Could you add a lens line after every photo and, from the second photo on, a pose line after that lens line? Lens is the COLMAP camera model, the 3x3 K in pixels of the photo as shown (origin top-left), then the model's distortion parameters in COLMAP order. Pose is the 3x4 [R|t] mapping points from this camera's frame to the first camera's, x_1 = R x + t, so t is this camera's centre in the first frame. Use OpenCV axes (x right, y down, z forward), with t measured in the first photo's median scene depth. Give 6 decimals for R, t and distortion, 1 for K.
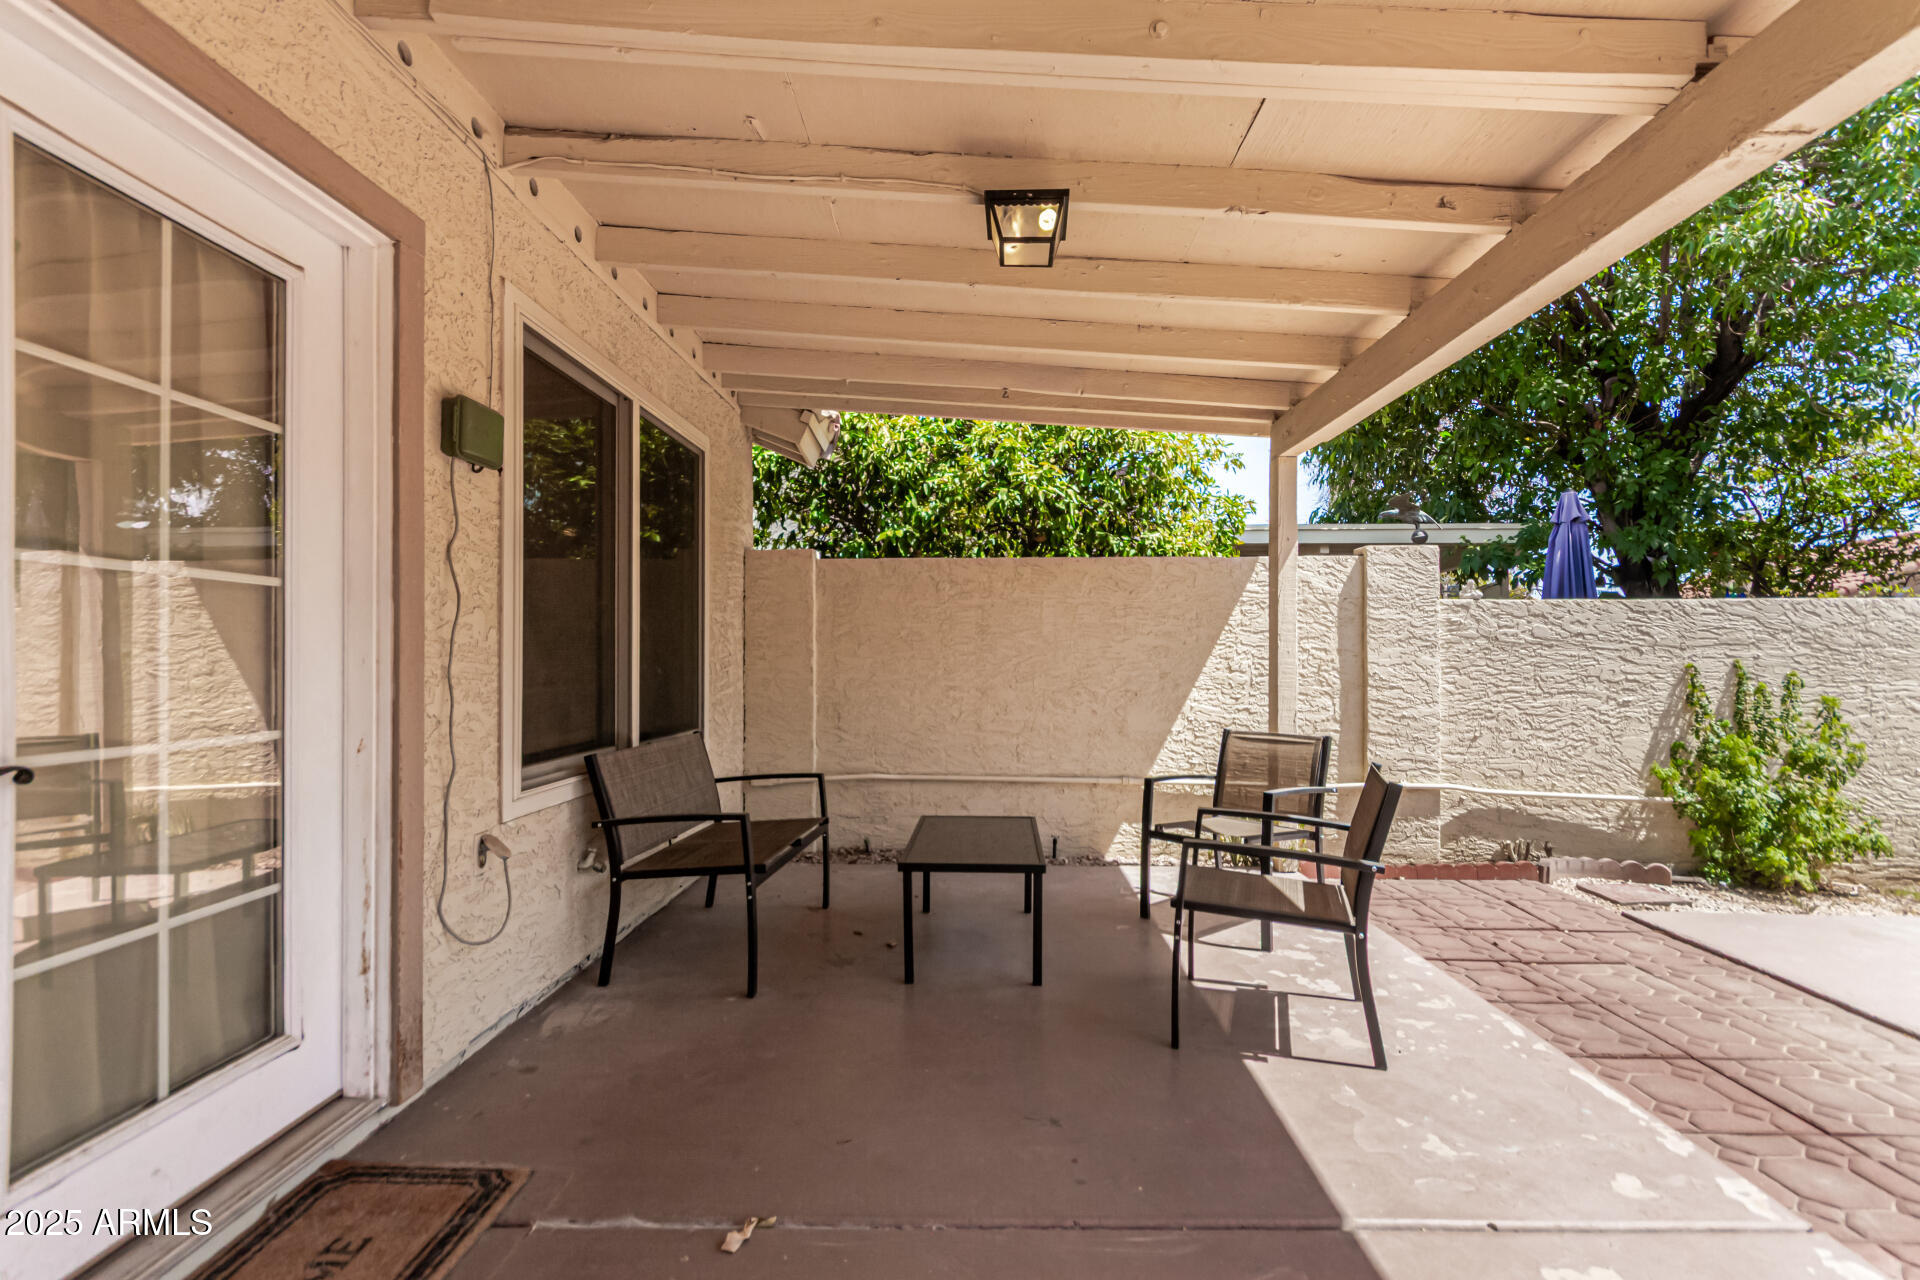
lens RADIAL K [[903.5, 0, 971.0], [0, 903.5, 647.2], [0, 0, 1]] dist [0.001481, 0.002706]
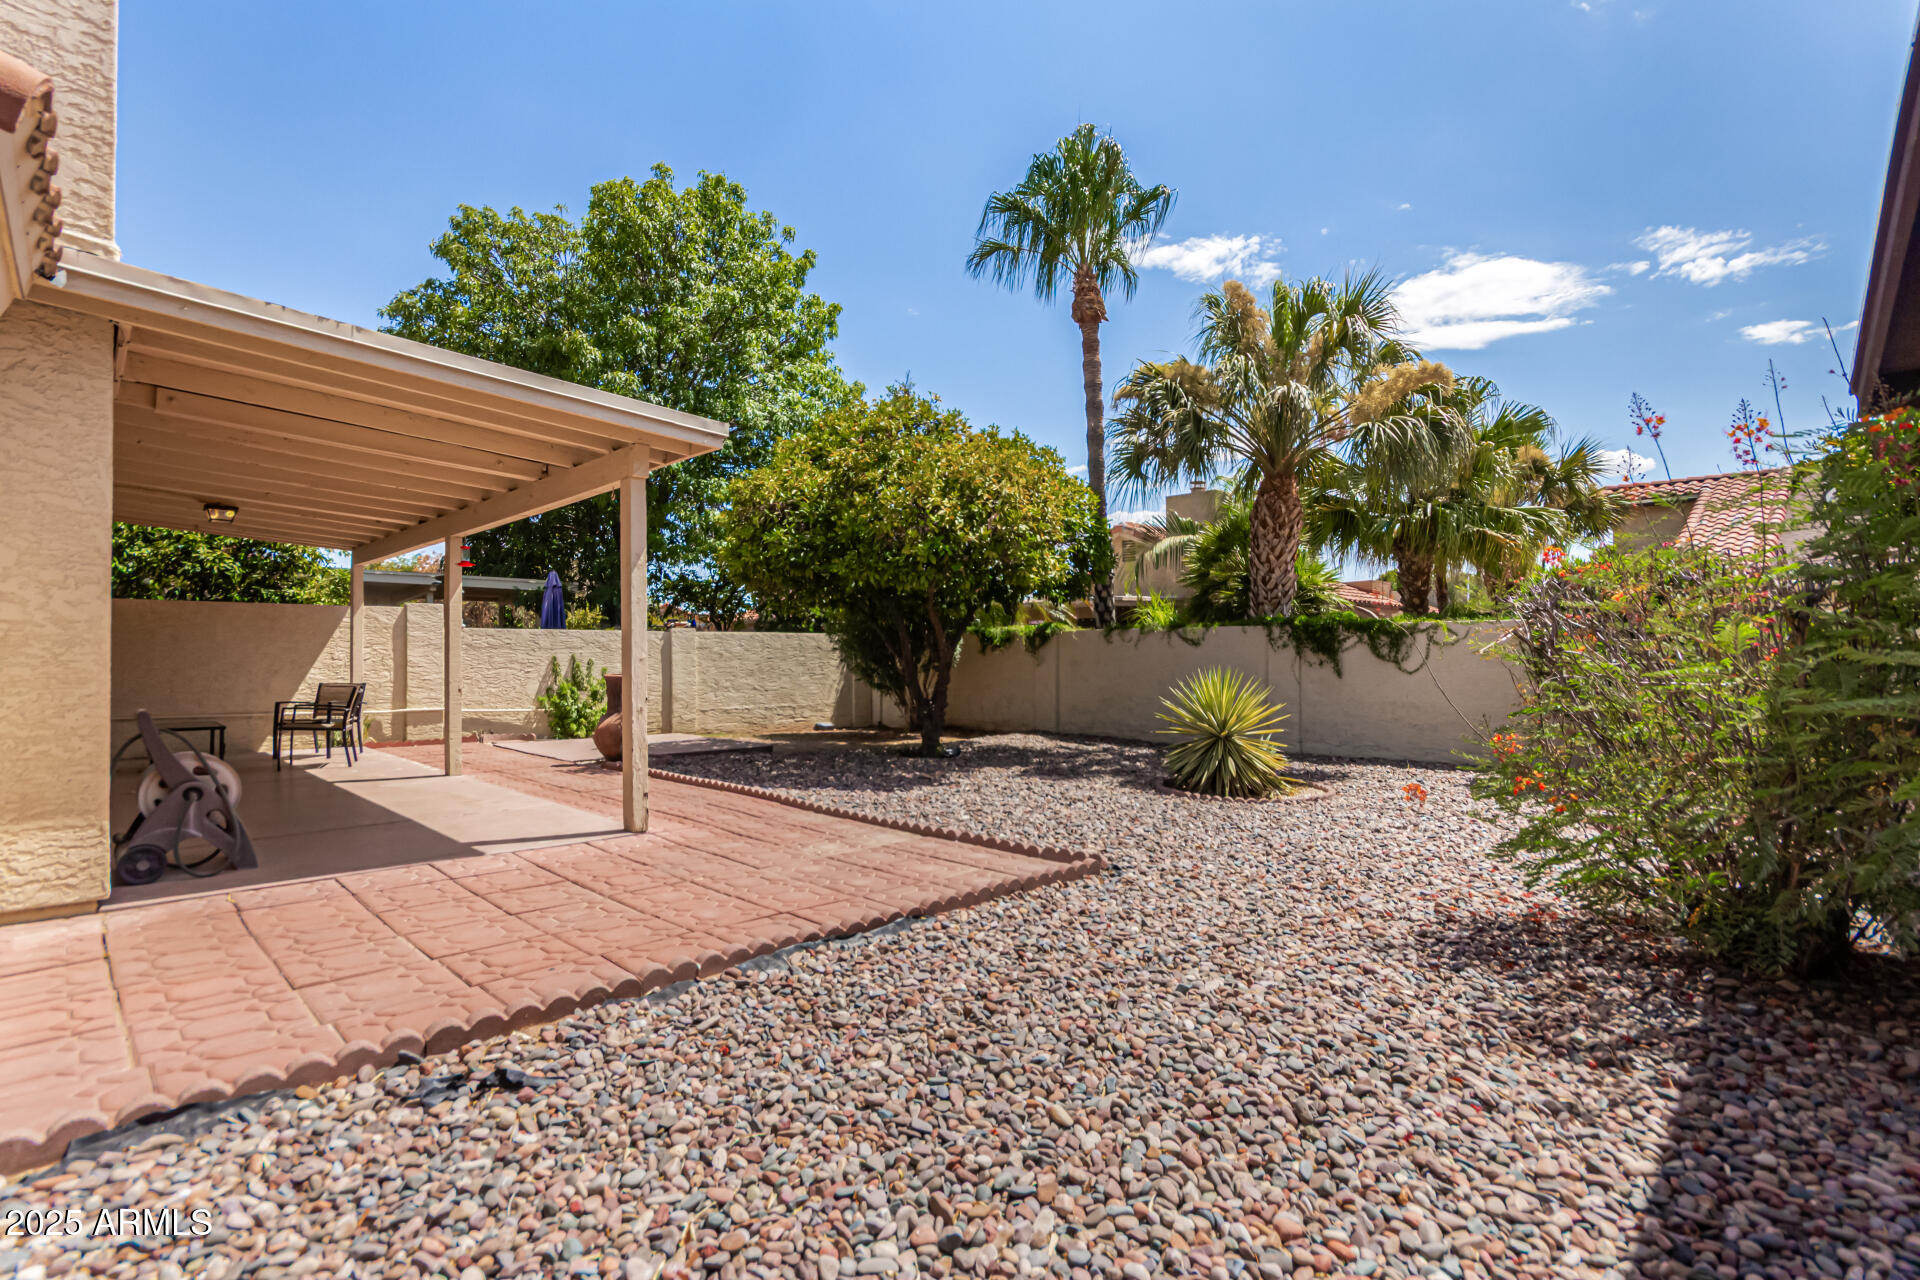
lens RADIAL K [[903.5, 0, 971.4], [0, 903.5, 655.2], [0, 0, 1]] dist [0.001481, 0.002706]
pose [[0.695371, -0.002705, 0.718645, -0.182452], [0.000741, 0.999995, 0.003046, 0.009355], [-0.718650, -0.001586, 0.695370, -1.439010]]
